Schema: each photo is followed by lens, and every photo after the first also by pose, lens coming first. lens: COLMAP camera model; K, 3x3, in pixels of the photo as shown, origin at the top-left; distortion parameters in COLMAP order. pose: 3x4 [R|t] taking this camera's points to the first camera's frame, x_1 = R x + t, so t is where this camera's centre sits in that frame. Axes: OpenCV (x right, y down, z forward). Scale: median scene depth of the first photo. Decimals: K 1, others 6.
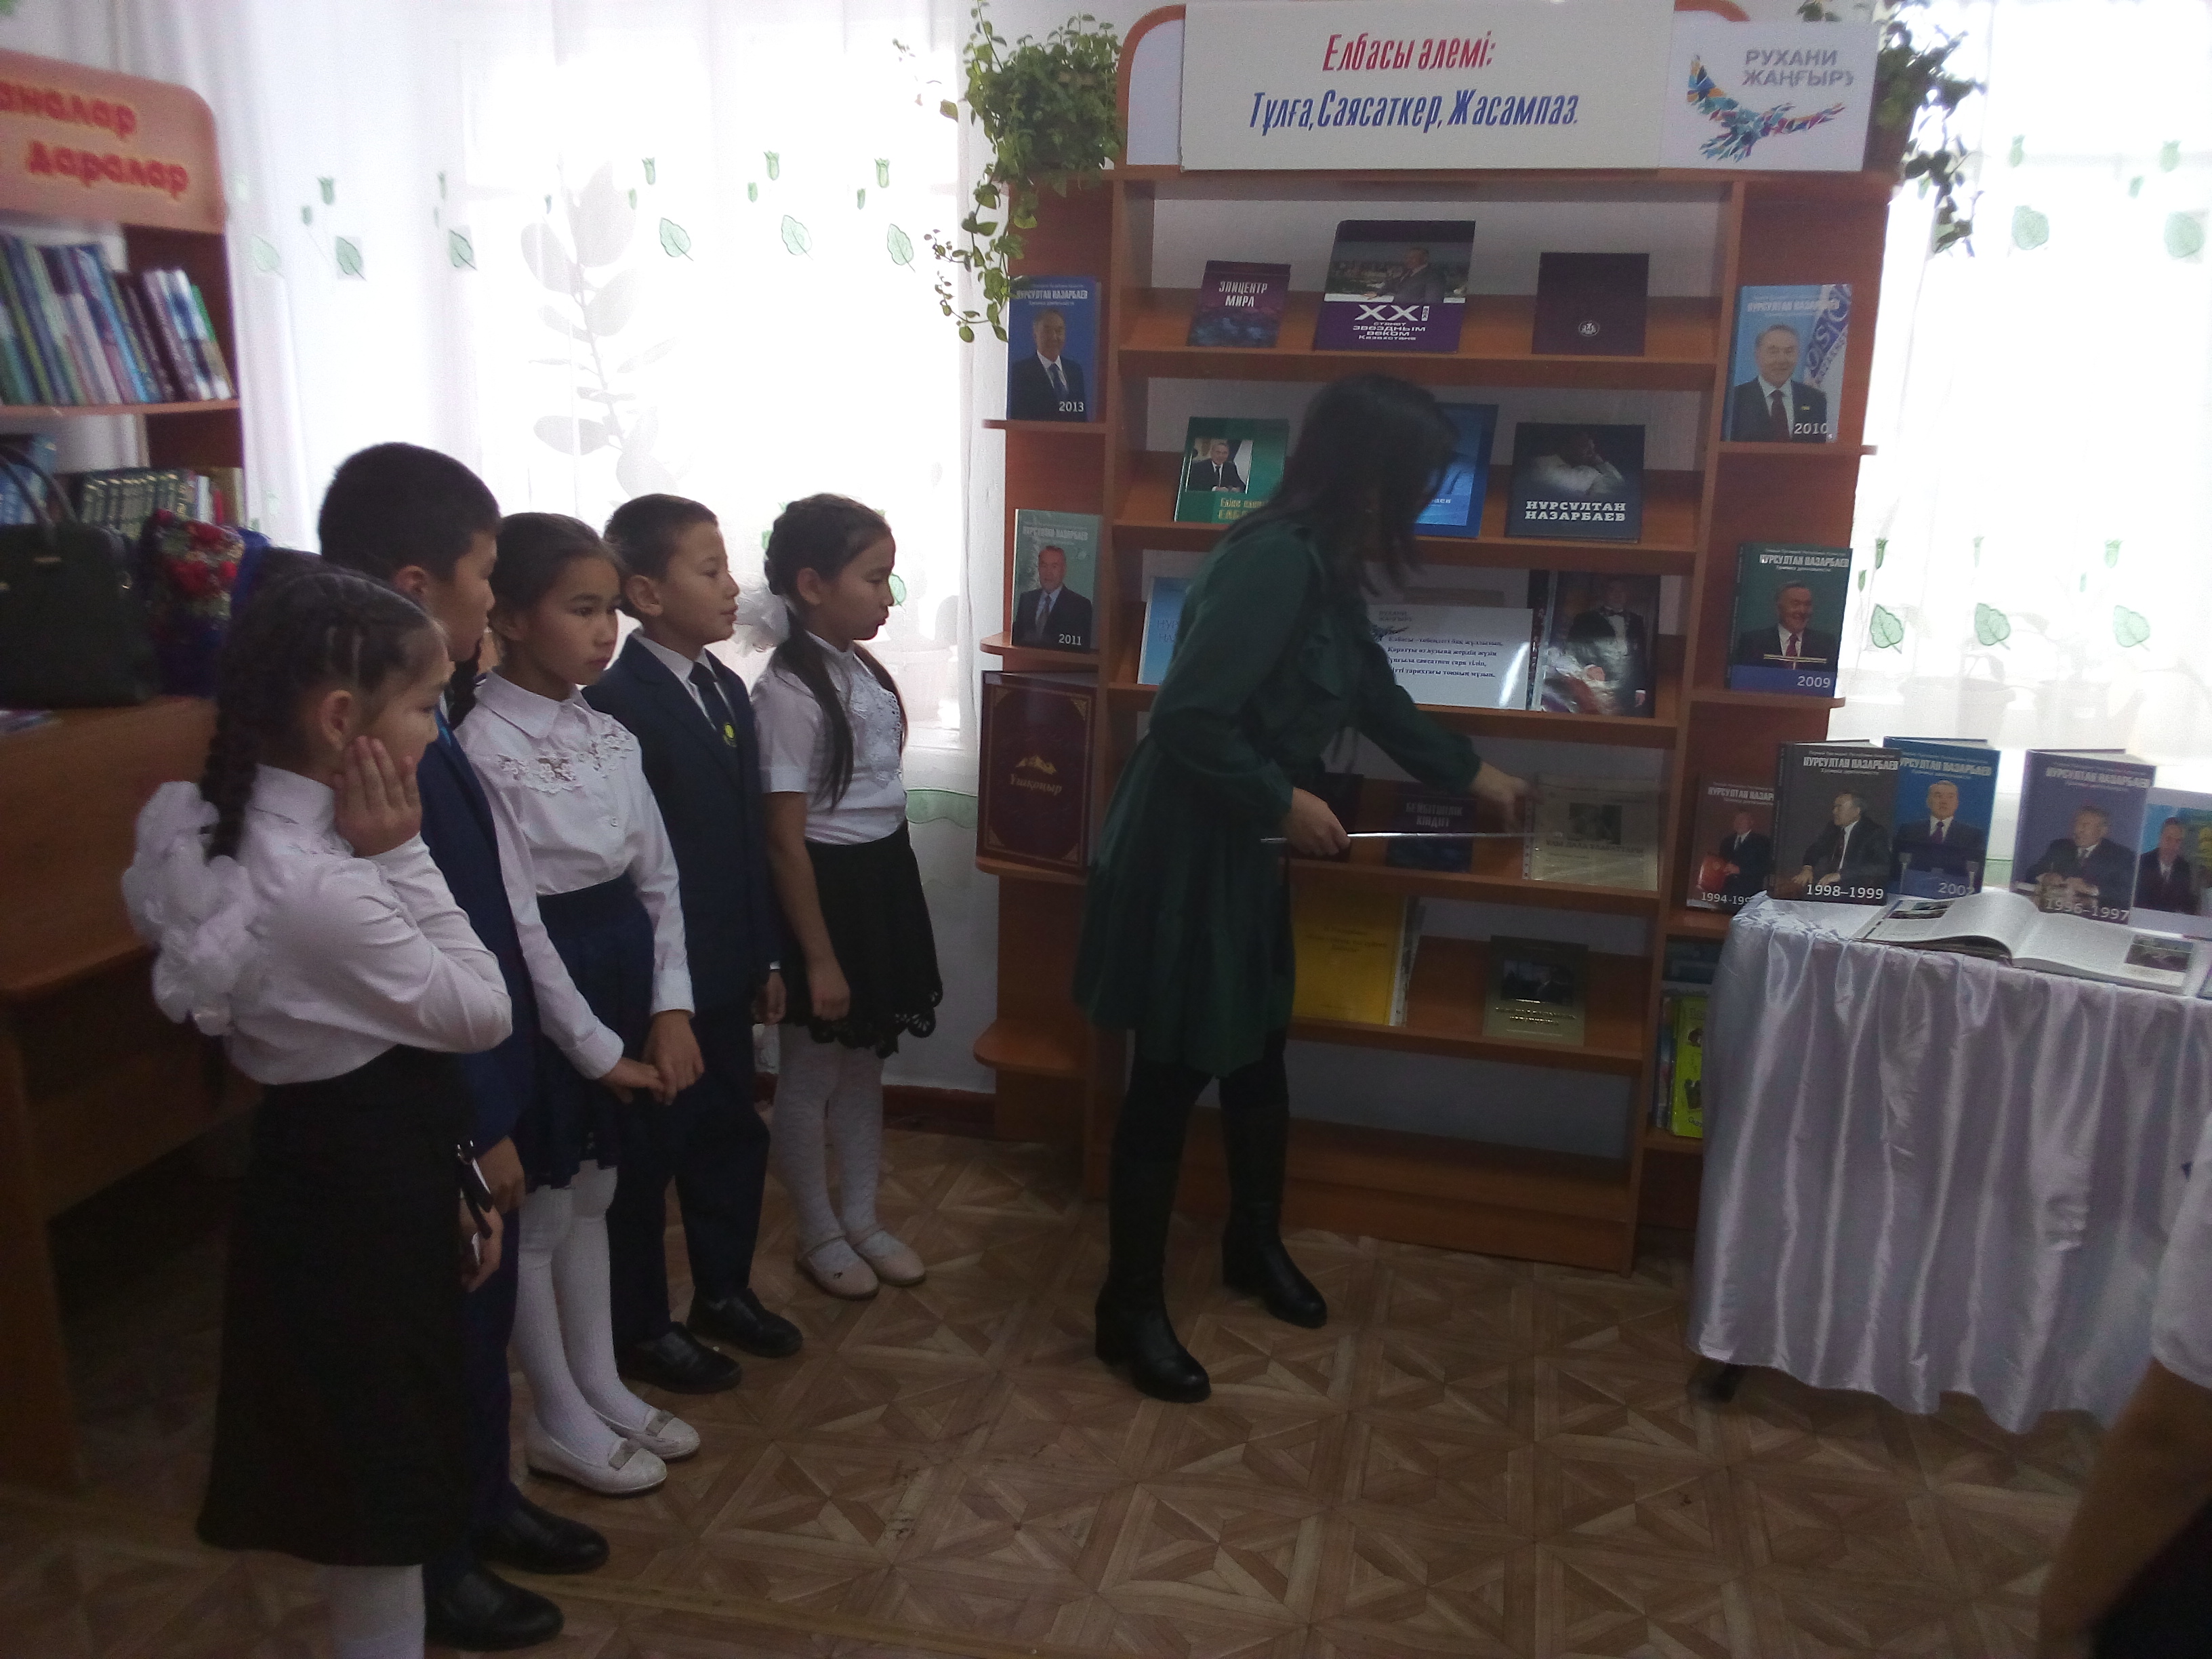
lens RADIAL K [[1735.4, 0, 1137.8], [0, 1735.4, 826.9], [0, 0, 1]] dist [0.041996, -0.085694]
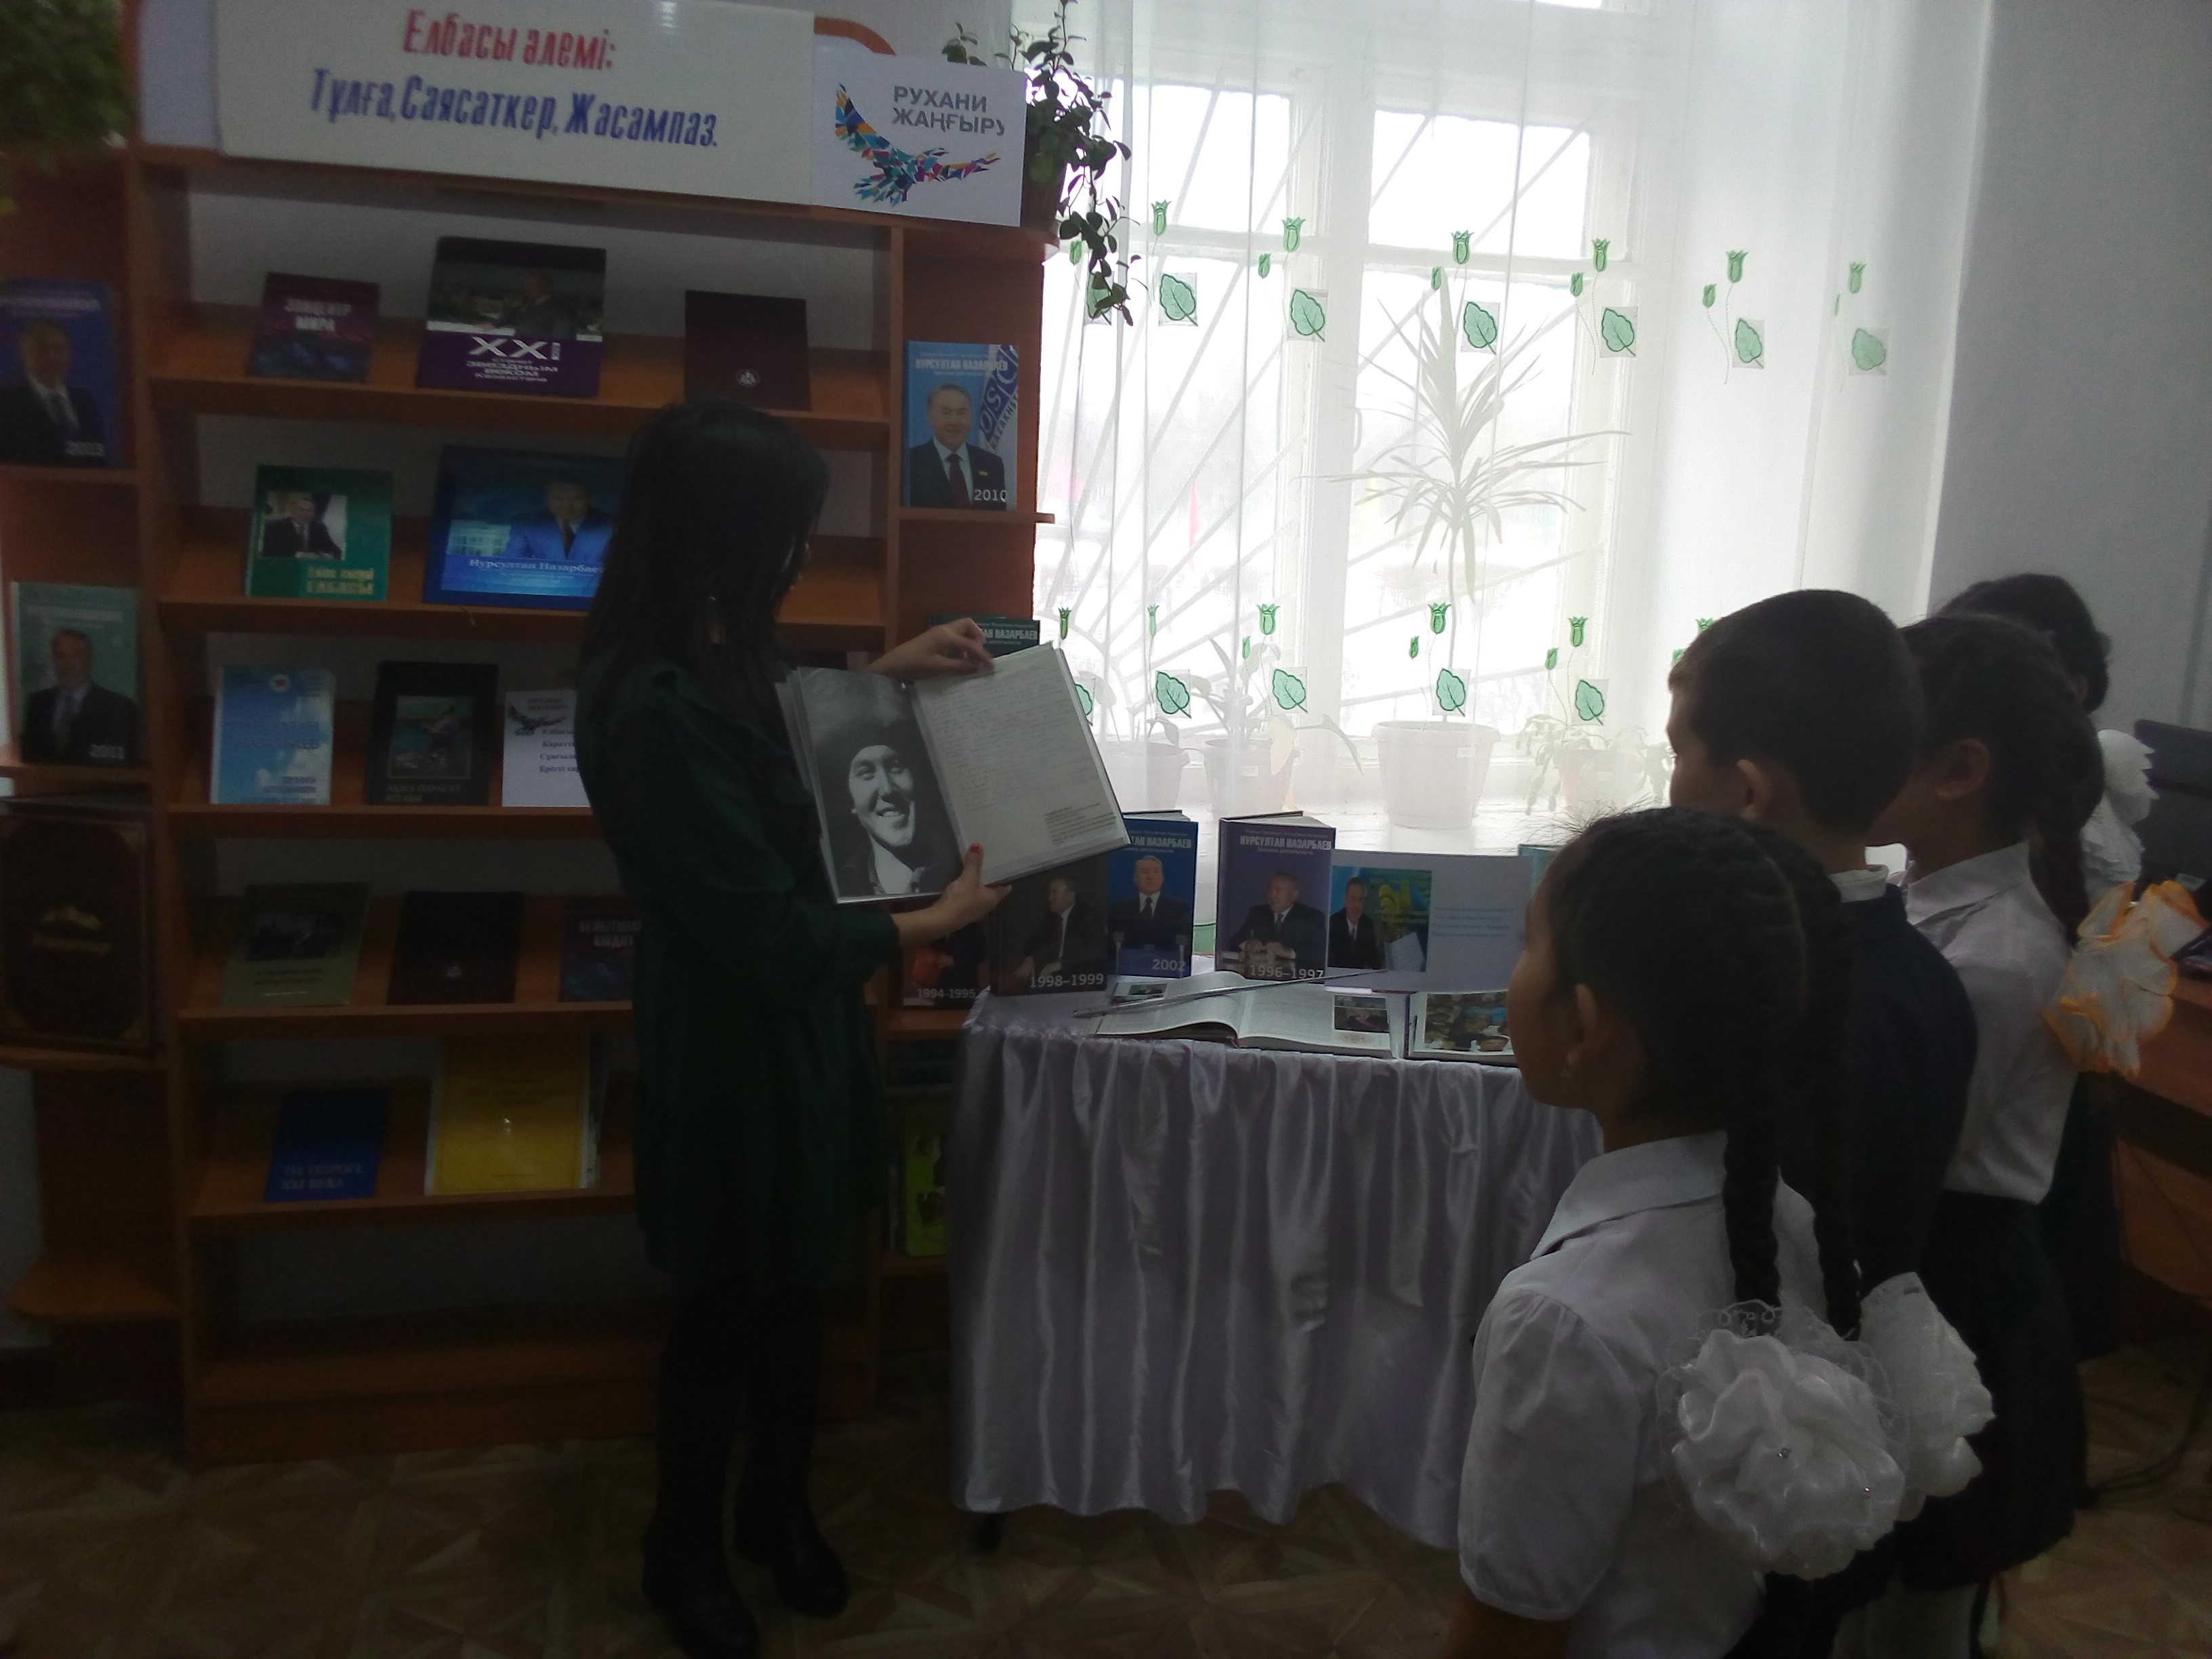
lens RADIAL K [[1711.3, 0, 1123.6], [0, 1711.3, 825.5], [0, 0, 1]] dist [0.045498, -0.092215]
pose [[0.889325, -0.071672, 0.451625, 0.016548], [0.084340, 0.996405, -0.007952, -0.035668], [-0.449431, 0.045162, 0.892173, 0.143244]]
